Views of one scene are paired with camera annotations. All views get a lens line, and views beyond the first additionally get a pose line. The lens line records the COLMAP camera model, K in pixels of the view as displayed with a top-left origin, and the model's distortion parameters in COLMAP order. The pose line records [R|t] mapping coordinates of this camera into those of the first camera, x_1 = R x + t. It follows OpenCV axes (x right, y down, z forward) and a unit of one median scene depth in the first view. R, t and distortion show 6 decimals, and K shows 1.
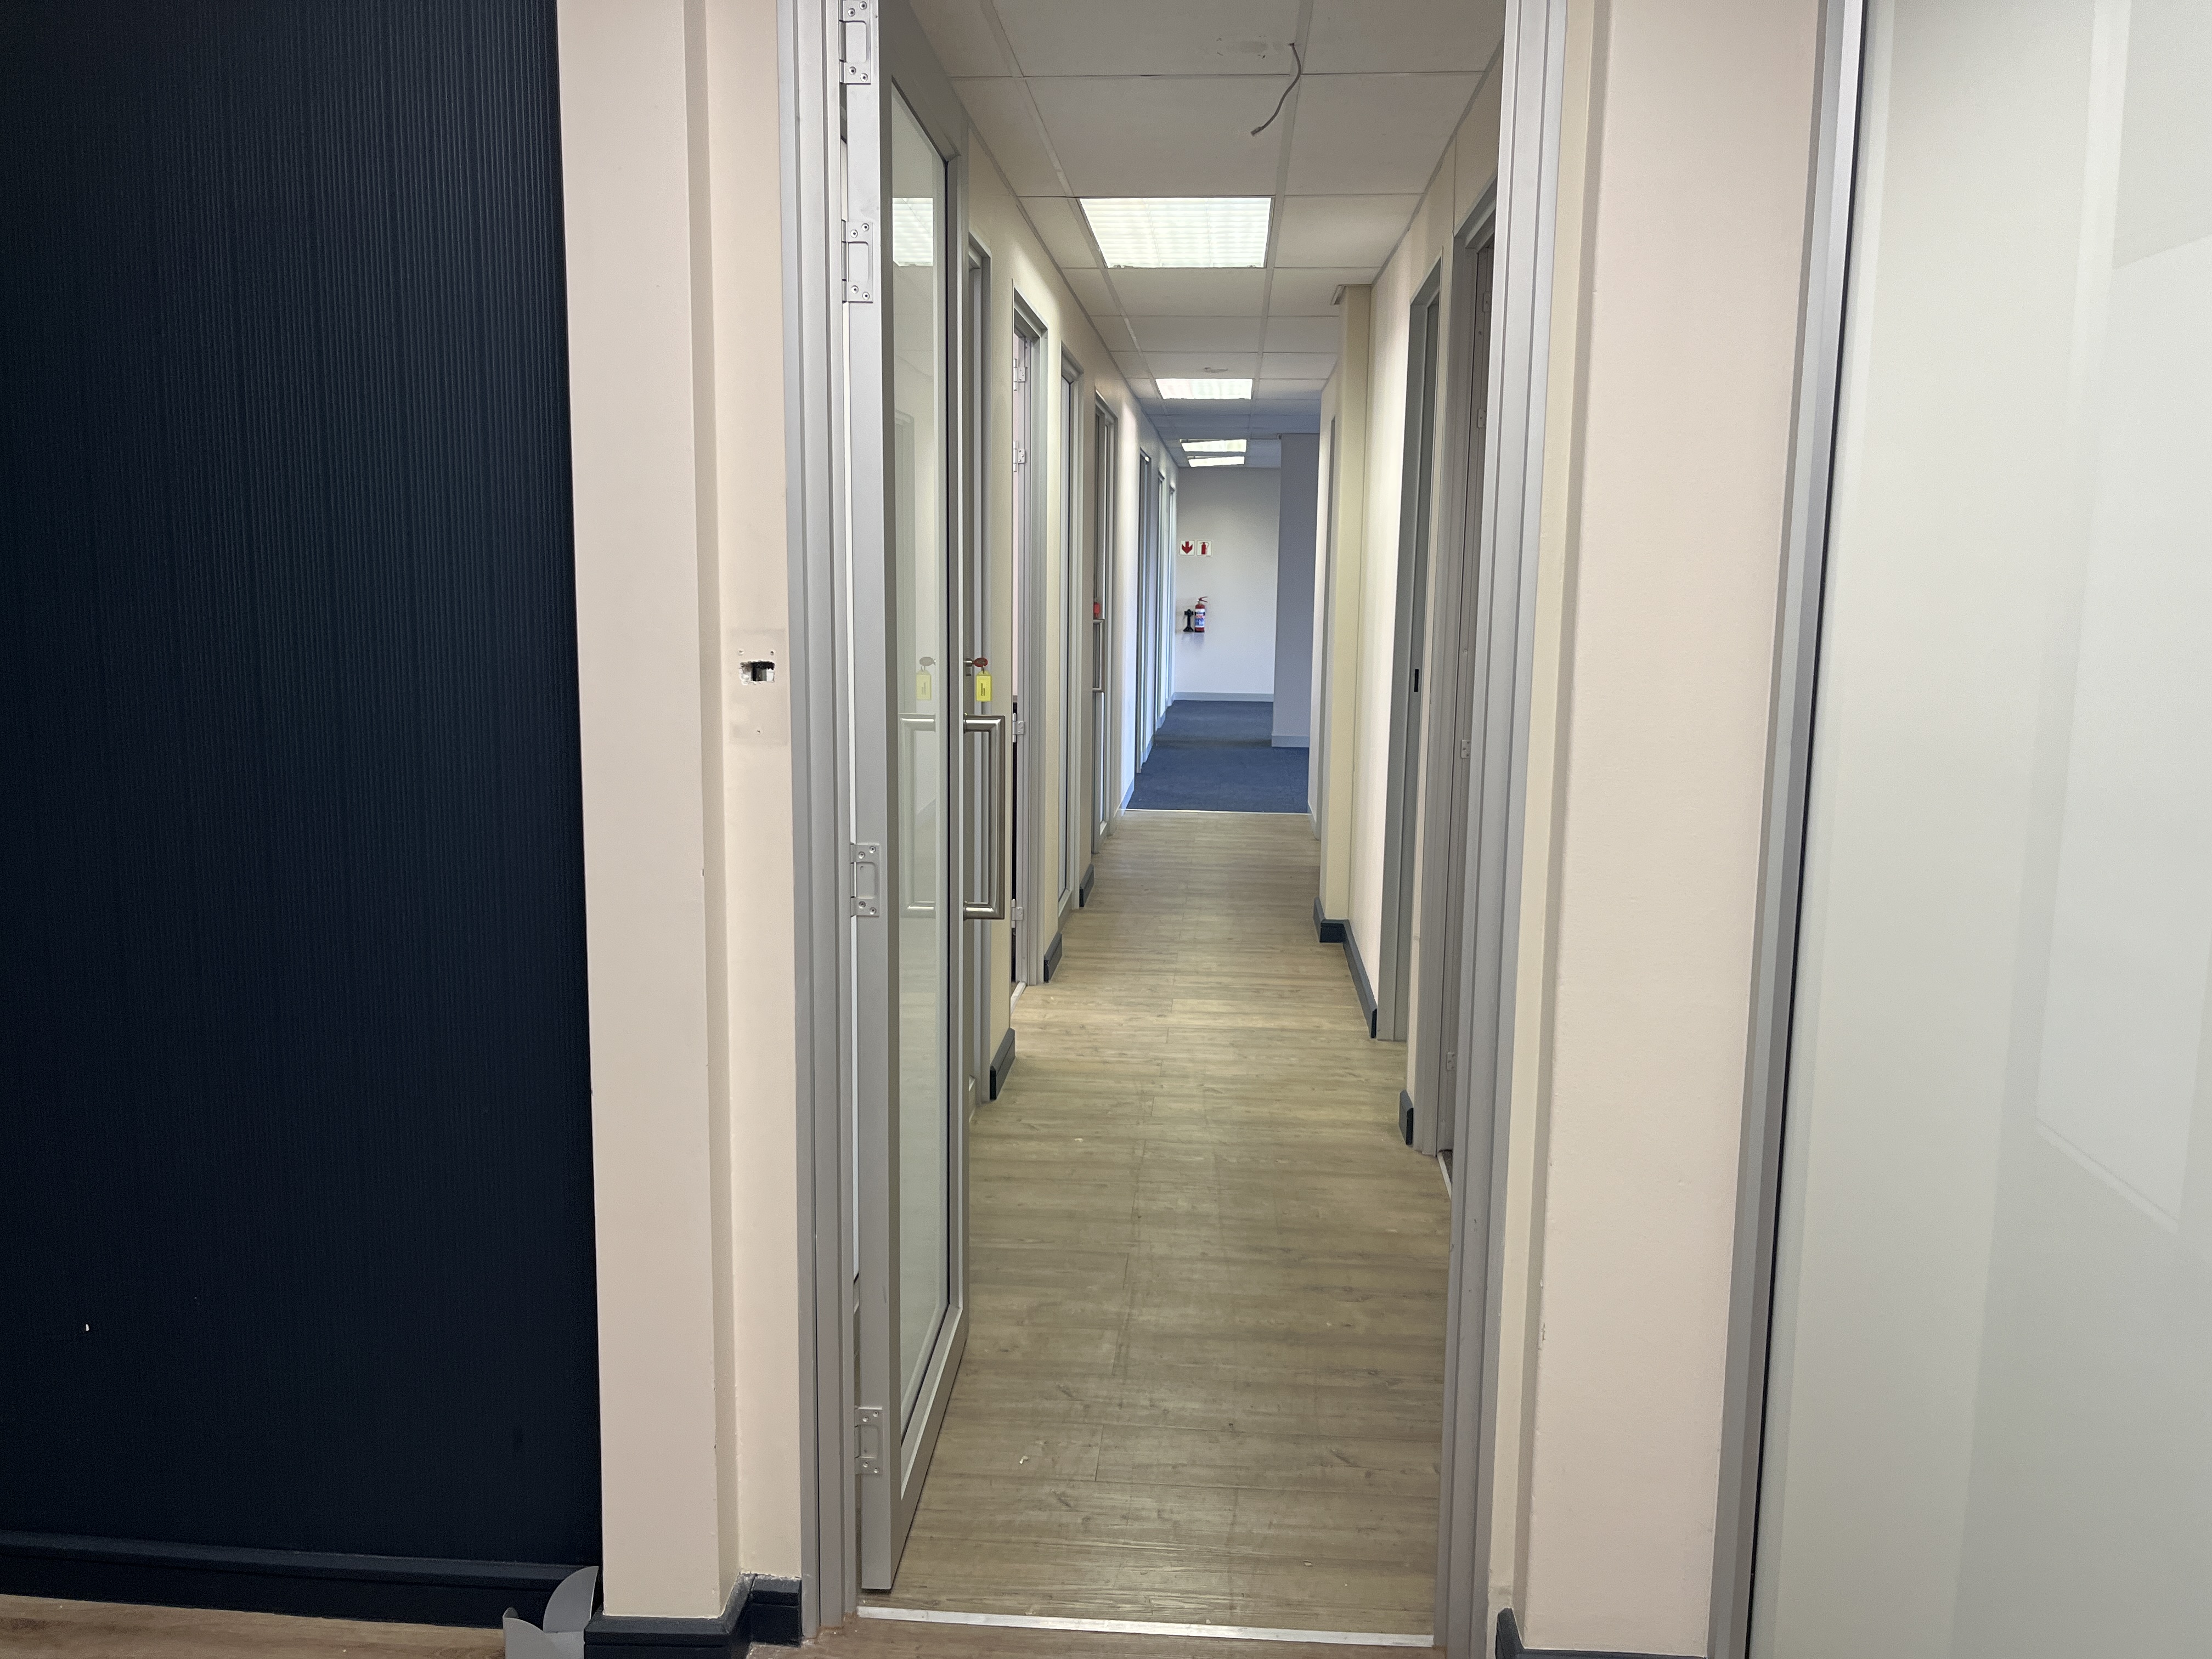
lens RADIAL K [[1681.2, 0, 1081.2], [0, 1681.2, 826.8], [0, 0, 1]] dist [0.079898, -0.111525]
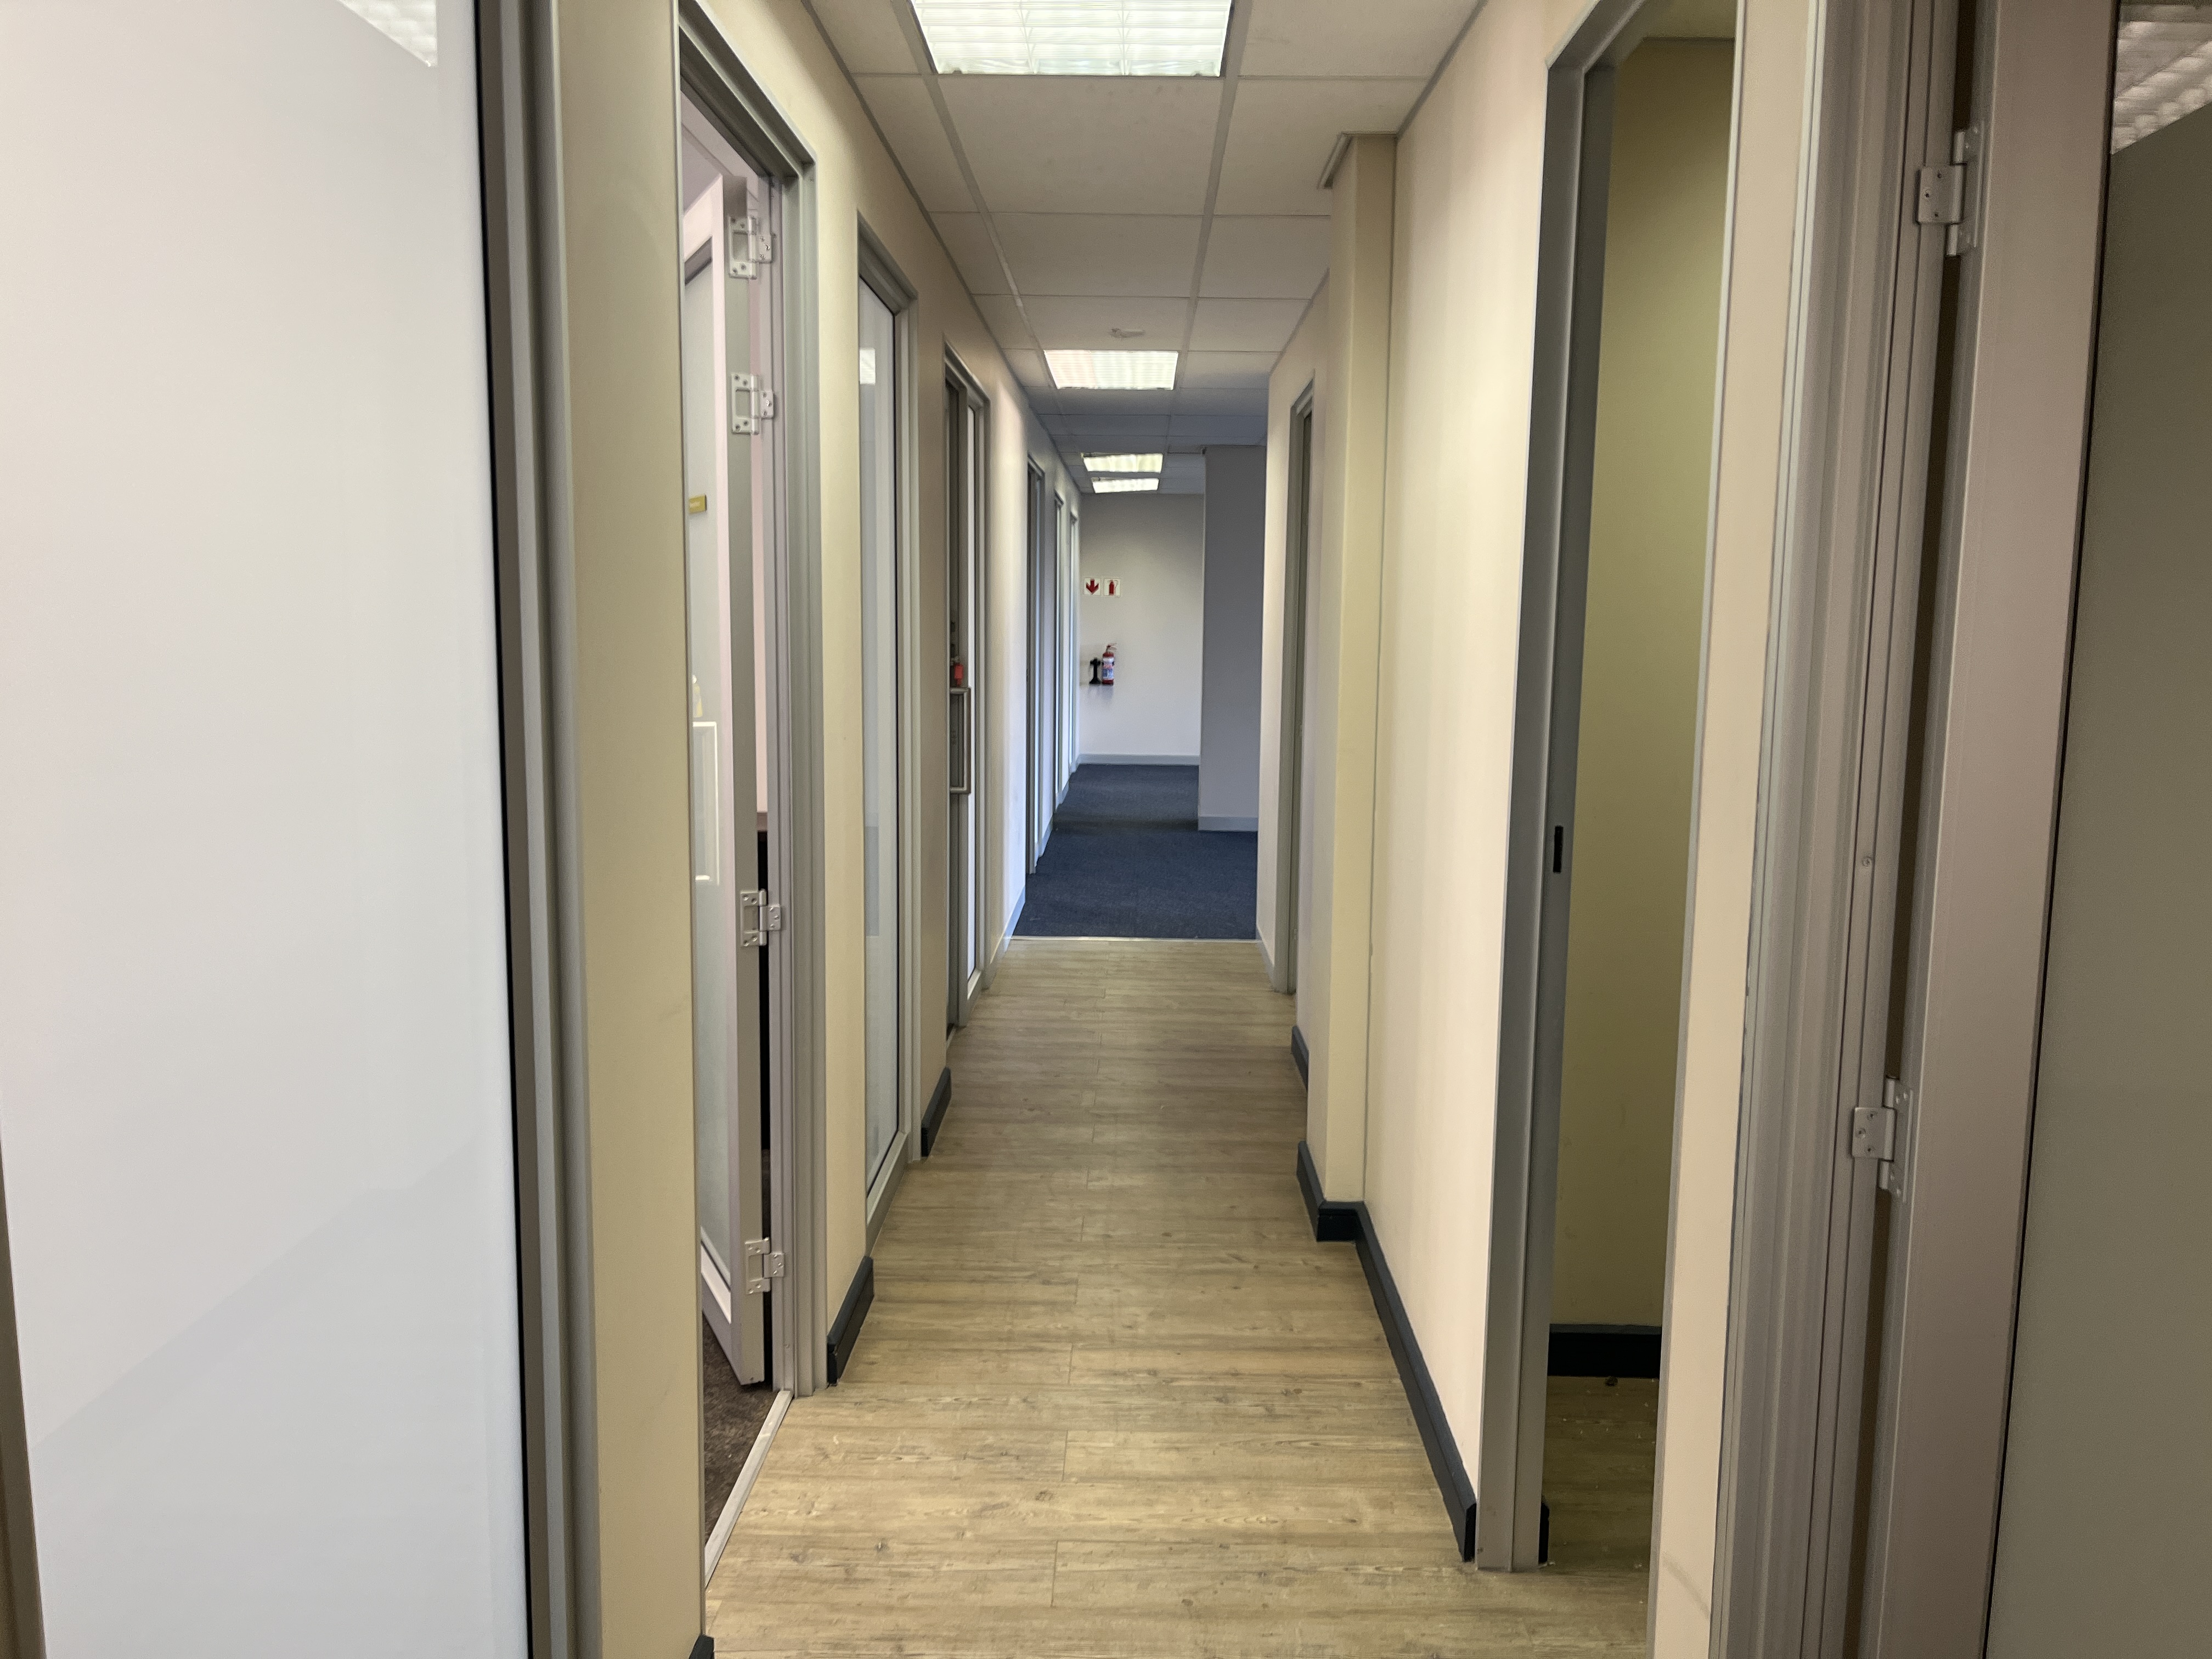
lens RADIAL K [[1664.3, 0, 1113.9], [0, 1664.3, 825.7], [0, 0, 1]] dist [0.023026, -0.002755]
pose [[0.997280, -0.008348, 0.073228, 0.020803], [0.010026, 0.999695, -0.022585, -0.048592], [-0.073017, 0.023258, 0.997059, 0.305676]]
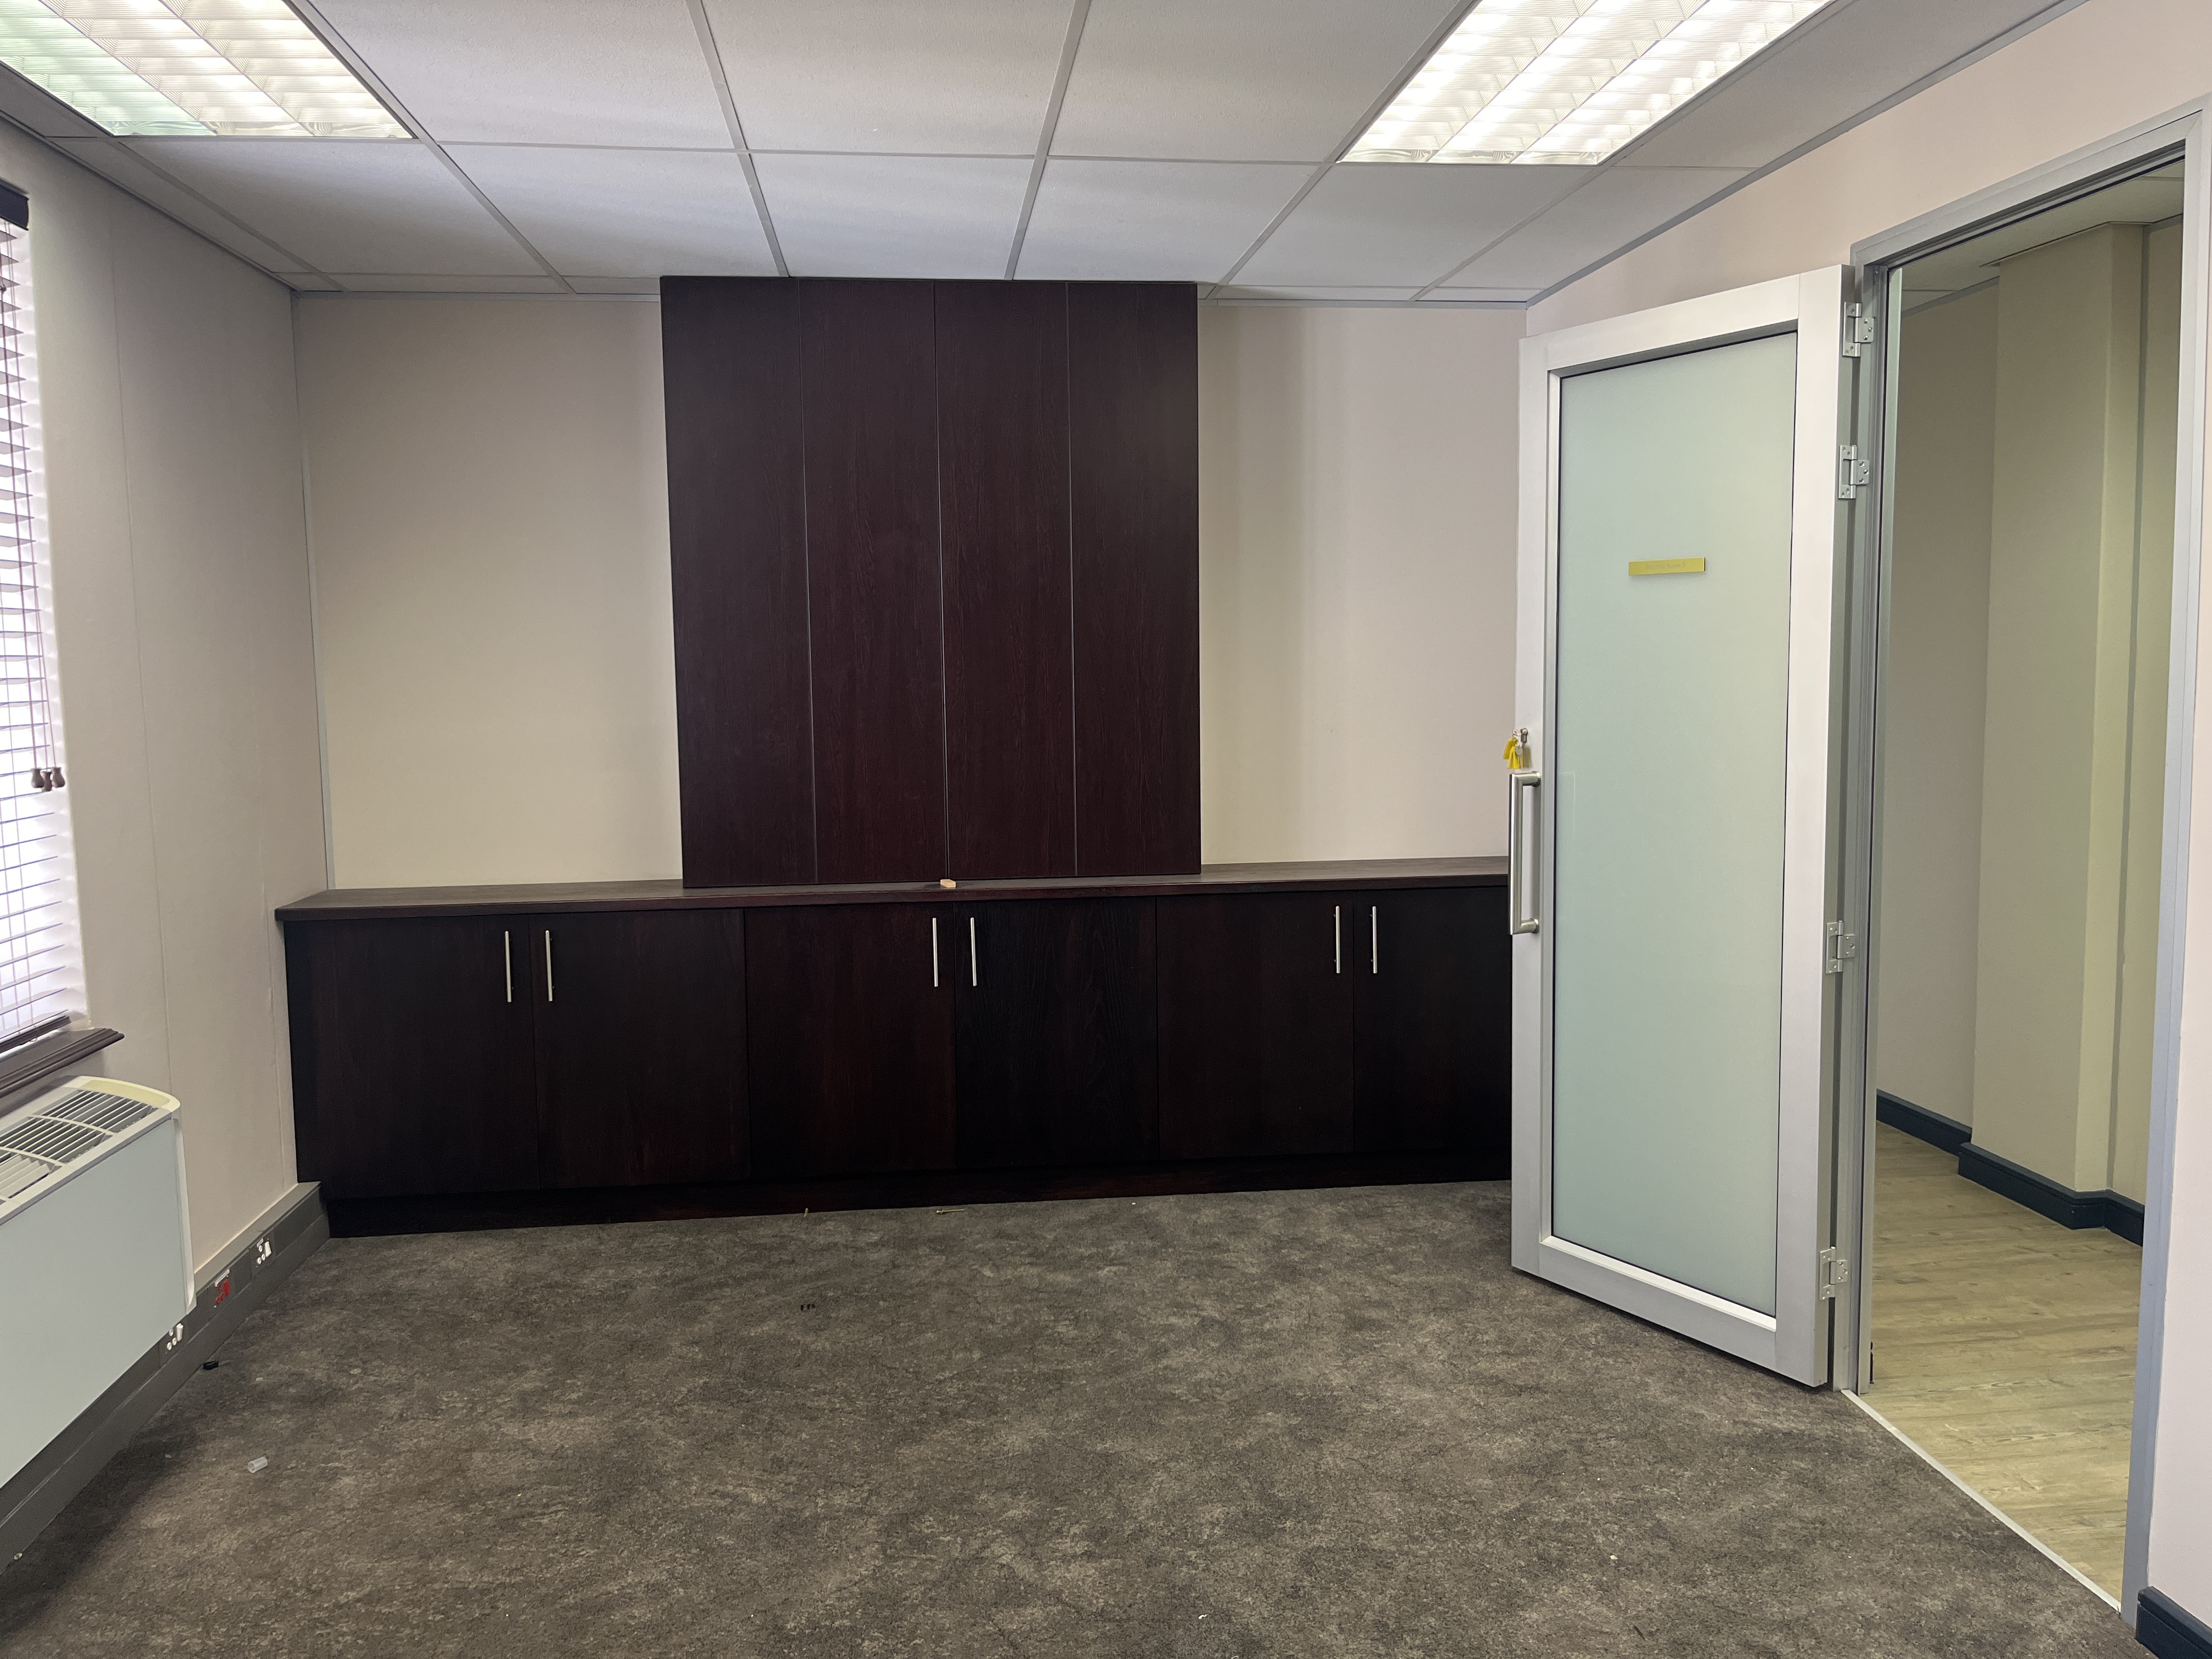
lens RADIAL K [[1681.2, 0, 1081.2], [0, 1681.2, 826.8], [0, 0, 1]] dist [0.079898, -0.111525]
pose [[0.980260, -0.047991, 0.191799, -0.263022], [0.057690, 0.997306, -0.045306, -0.057133], [-0.189108, 0.055476, 0.980388, 0.314174]]
